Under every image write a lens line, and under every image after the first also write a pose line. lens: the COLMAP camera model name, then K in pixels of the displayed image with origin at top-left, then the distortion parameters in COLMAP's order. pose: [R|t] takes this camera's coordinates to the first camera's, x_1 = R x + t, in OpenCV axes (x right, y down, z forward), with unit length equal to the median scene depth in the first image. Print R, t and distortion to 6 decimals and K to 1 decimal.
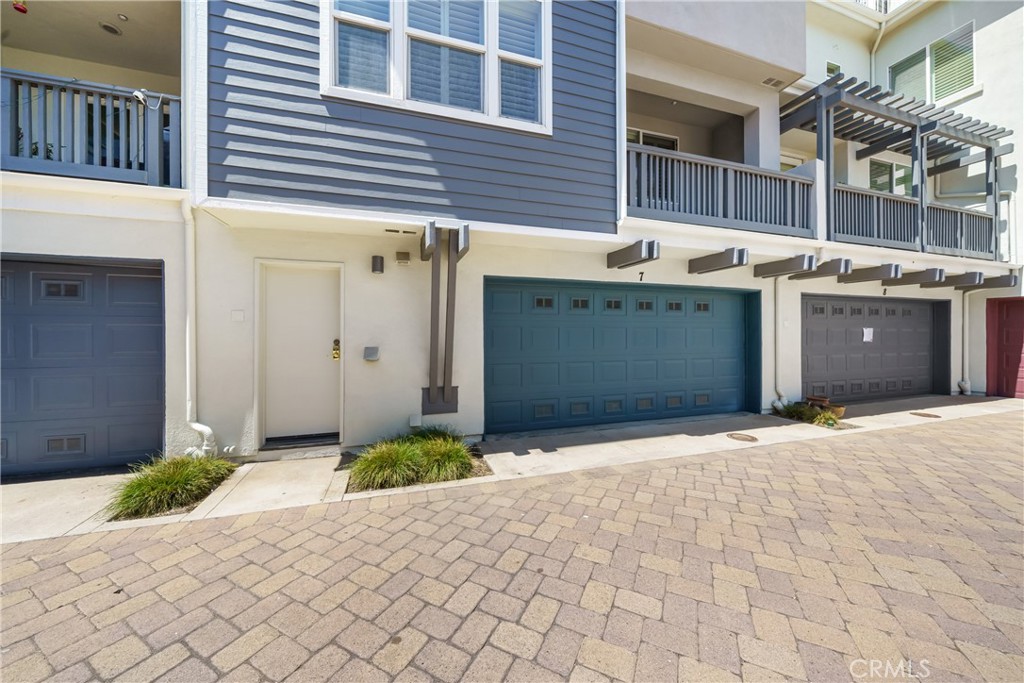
lens RADIAL K [[352.8, 0, 510.1], [0, 352.8, 331.9], [0, 0, 1]] dist [-0.000947, -0.000001]
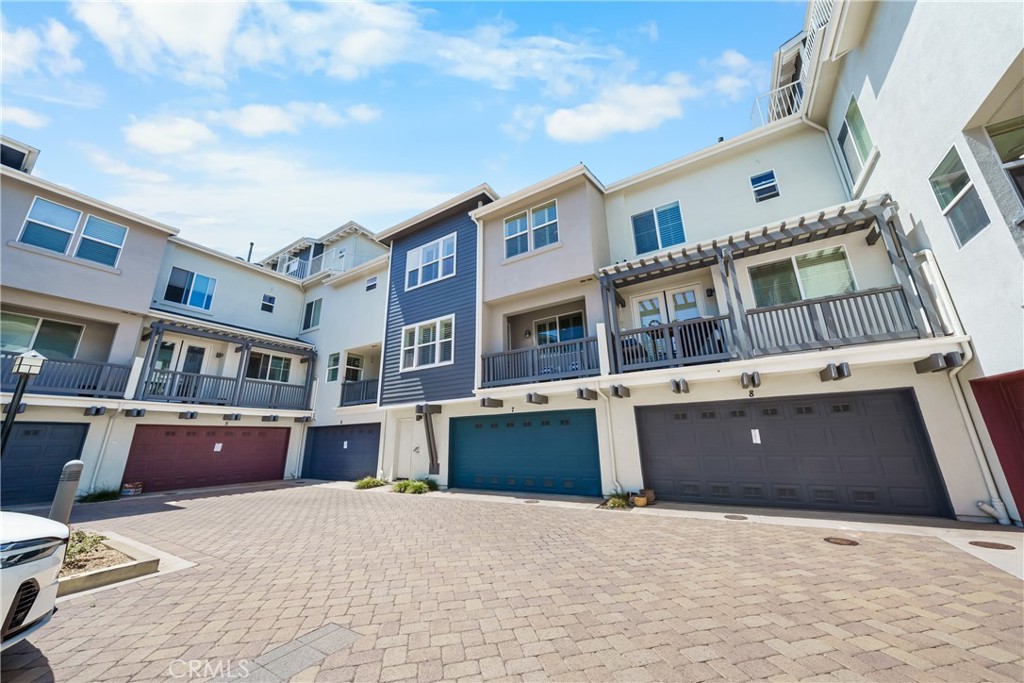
lens RADIAL K [[352.8, 0, 509.8], [0, 352.8, 340.2], [0, 0, 1]] dist [-0.000947, -0.000001]
pose [[0.661741, -0.219305, -0.716941, 2.351898], [0.019661, 0.961009, -0.275816, 0.012422], [0.749475, 0.168423, 0.640251, -0.418779]]
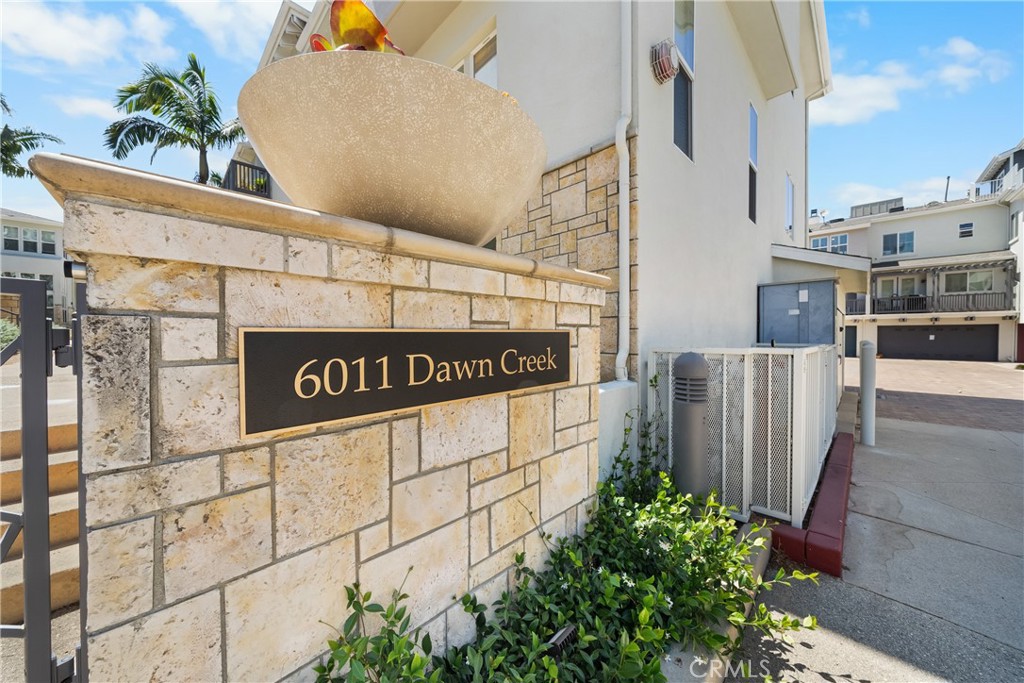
lens RADIAL K [[352.8, 0, 510.5], [0, 352.8, 337.5], [0, 0, 1]] dist [-0.000947, -0.000001]
pose [[0.467153, 0.013103, -0.884079, 3.515059], [-0.003313, 0.999909, 0.013070, -0.033603], [0.884170, -0.003177, 0.467154, -6.321301]]
